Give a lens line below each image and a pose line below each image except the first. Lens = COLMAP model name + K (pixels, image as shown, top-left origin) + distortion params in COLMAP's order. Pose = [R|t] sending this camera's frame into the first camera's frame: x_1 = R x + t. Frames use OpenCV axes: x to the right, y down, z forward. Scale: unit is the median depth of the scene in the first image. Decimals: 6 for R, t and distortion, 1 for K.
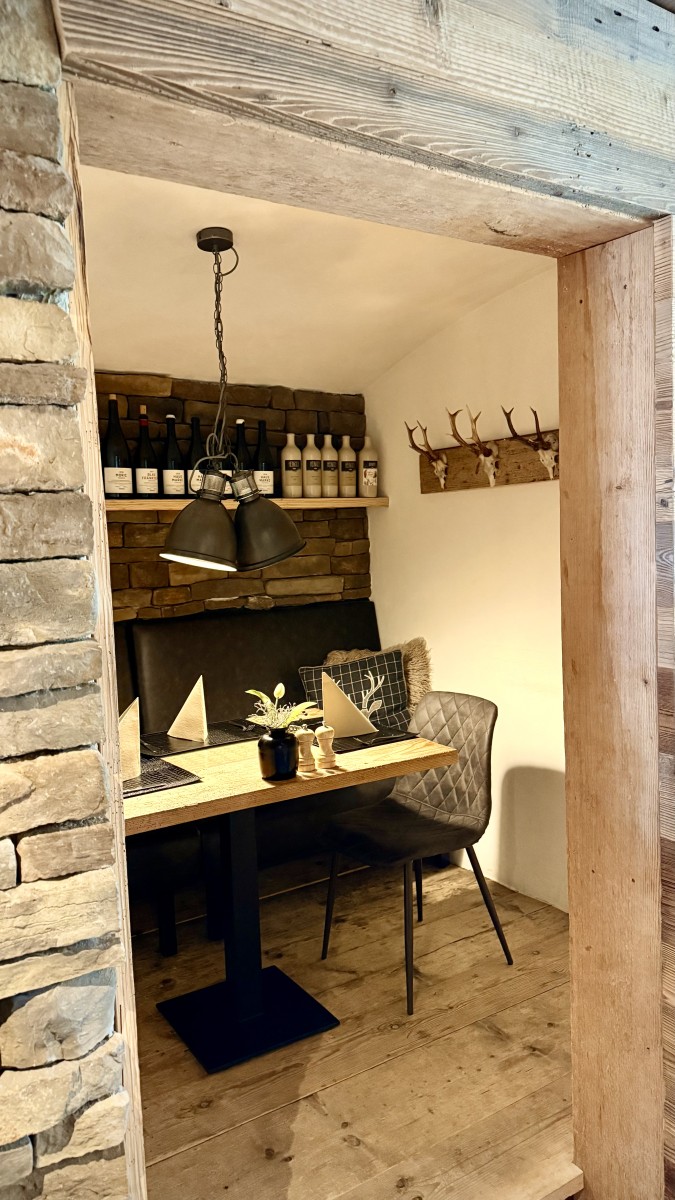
lens RADIAL K [[848.2, 0, 337.8], [0, 848.2, 598.4], [0, 0, 1]] dist [0.025796, -0.025146]
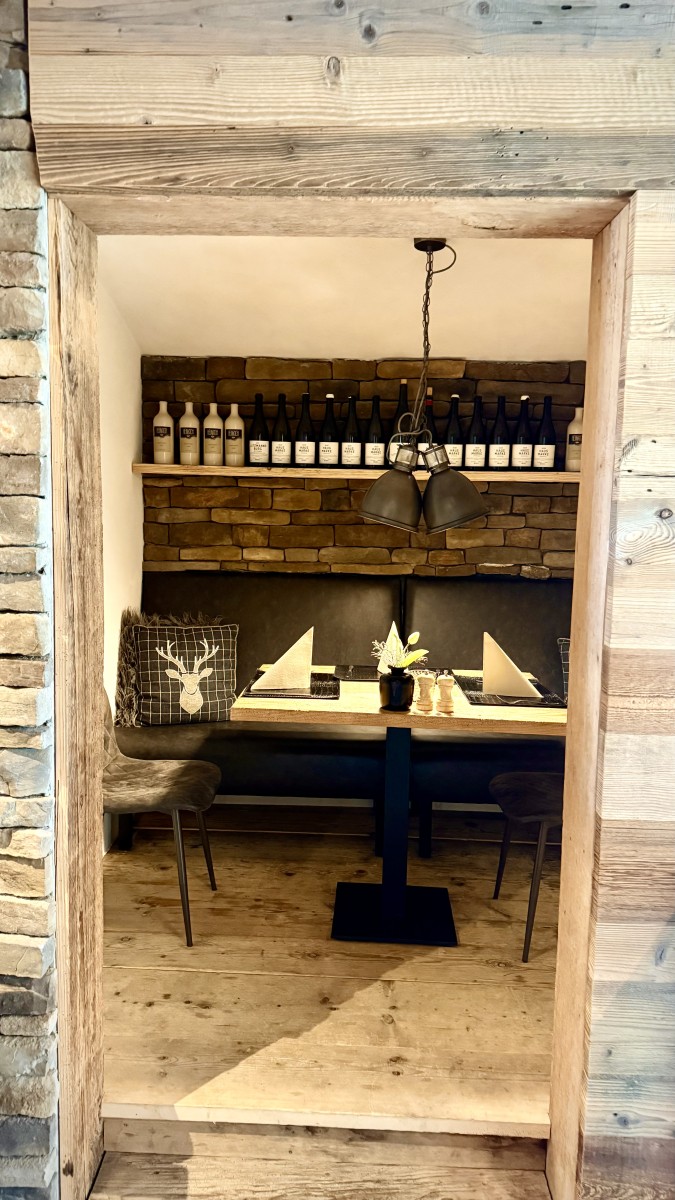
lens RADIAL K [[848.2, 0, 339.7], [0, 848.2, 599.0], [0, 0, 1]] dist [0.025796, -0.025146]
pose [[0.821224, 0.112357, -0.559435, 0.758632], [-0.095575, 0.993656, 0.059266, -0.002858], [0.562545, 0.004797, 0.826752, -0.013955]]
